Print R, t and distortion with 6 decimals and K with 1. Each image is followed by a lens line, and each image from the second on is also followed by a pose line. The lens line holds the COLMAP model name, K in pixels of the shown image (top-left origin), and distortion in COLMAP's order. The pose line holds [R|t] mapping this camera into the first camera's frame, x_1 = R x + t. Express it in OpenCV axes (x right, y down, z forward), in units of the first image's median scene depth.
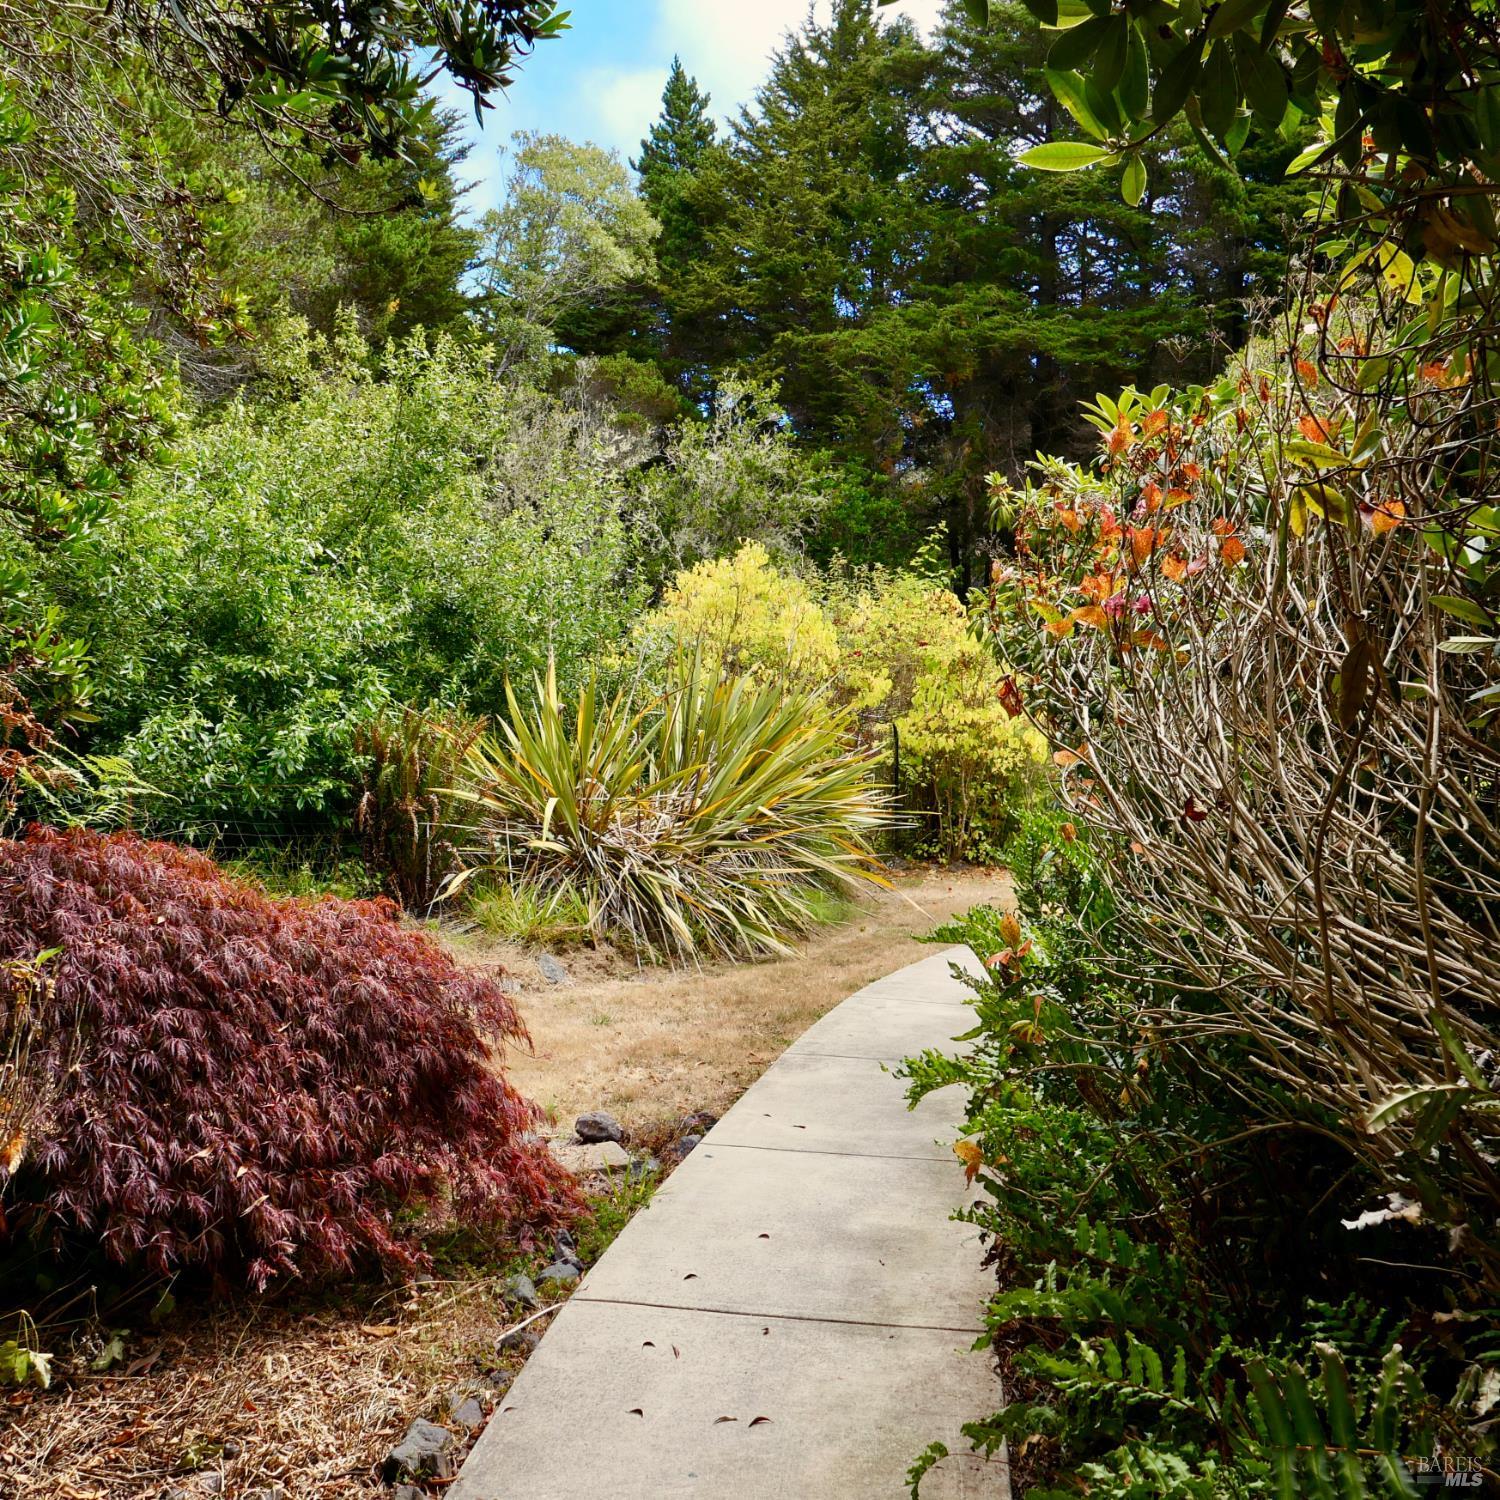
lens RADIAL K [[1437.9, 0, 755.3], [0, 1437.9, 746.8], [0, 0, 1]] dist [-0.034982, 0.033840]
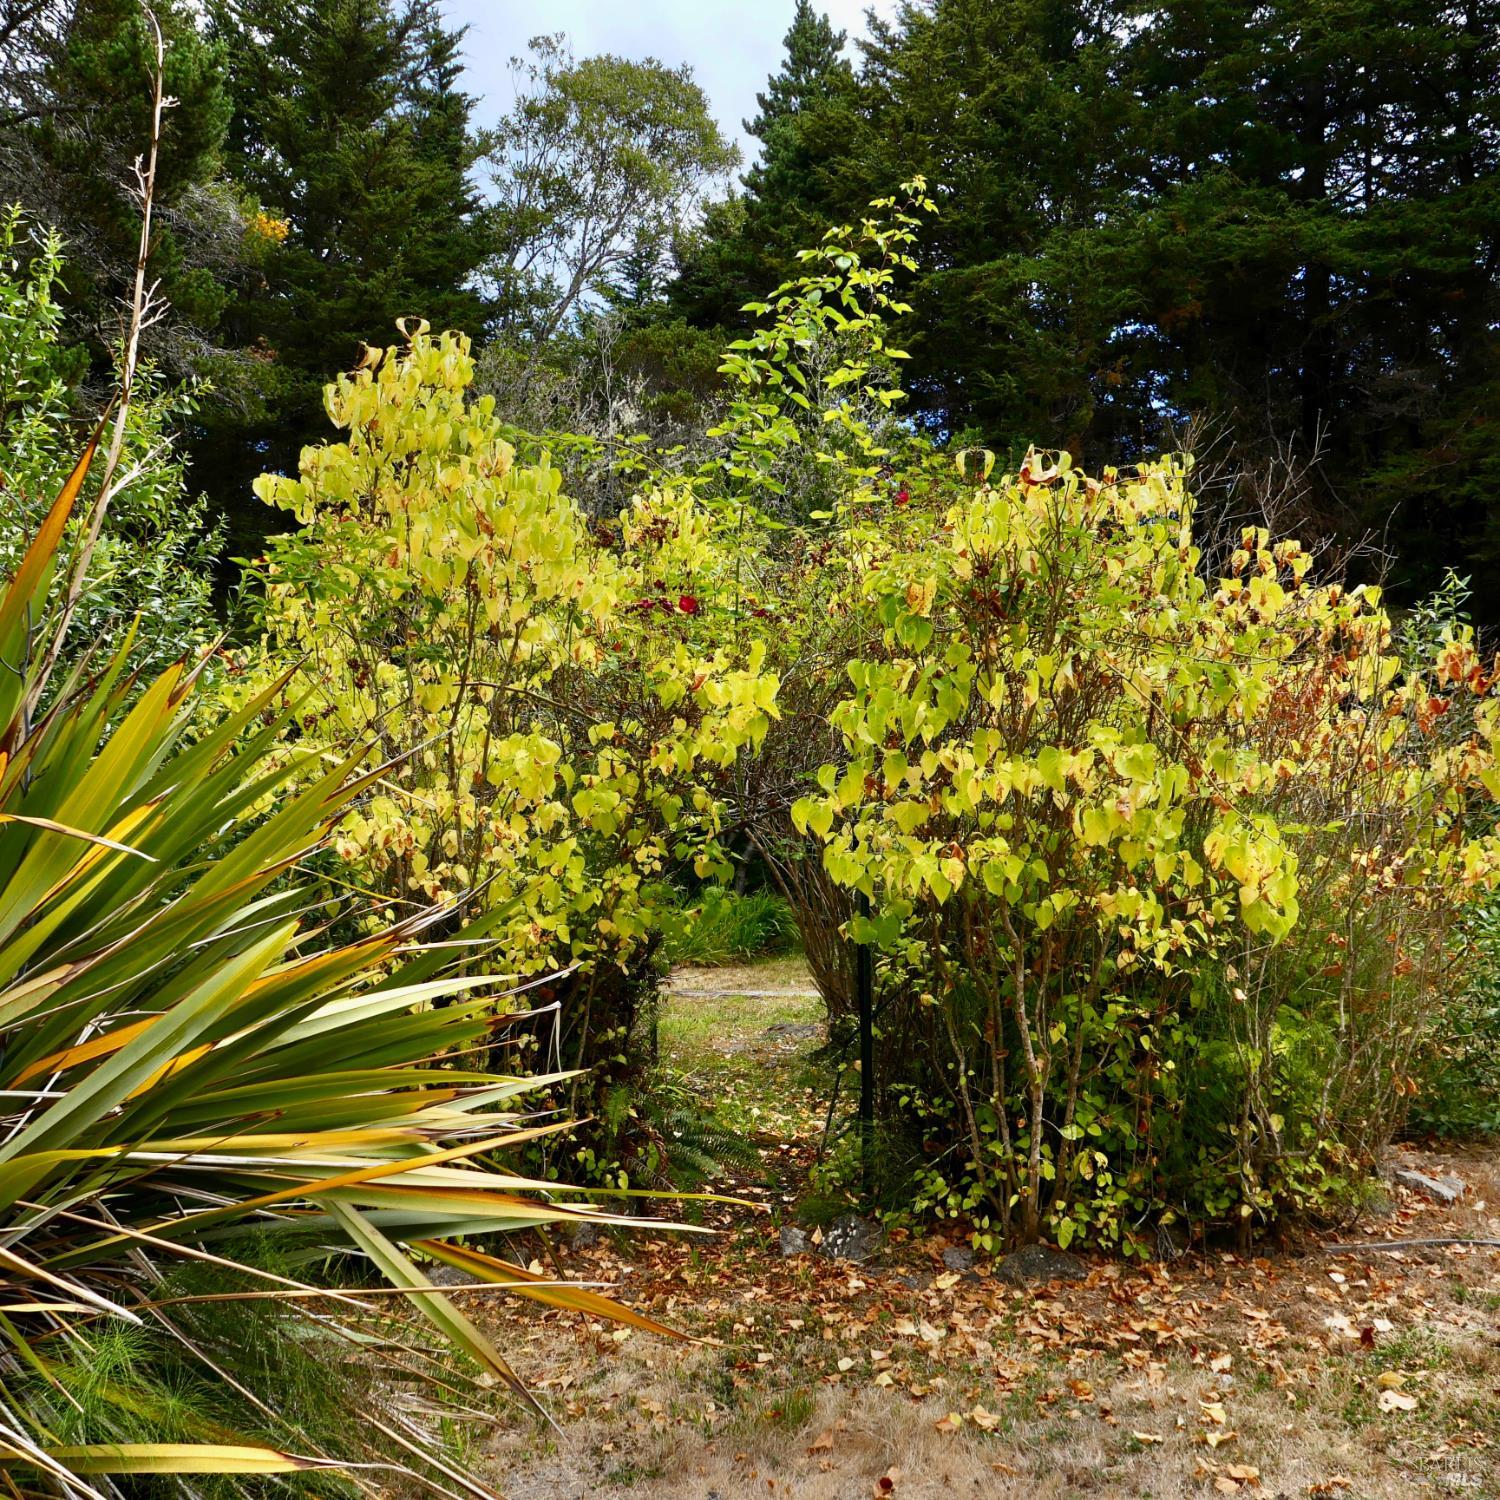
lens RADIAL K [[1437.9, 0, 755.3], [0, 1437.9, 746.8], [0, 0, 1]] dist [-0.034982, 0.033840]
pose [[0.980413, -0.030185, -0.194625, 0.066456], [0.012470, 0.995717, -0.091610, -0.000828], [0.196556, 0.087389, 0.976590, 0.304108]]
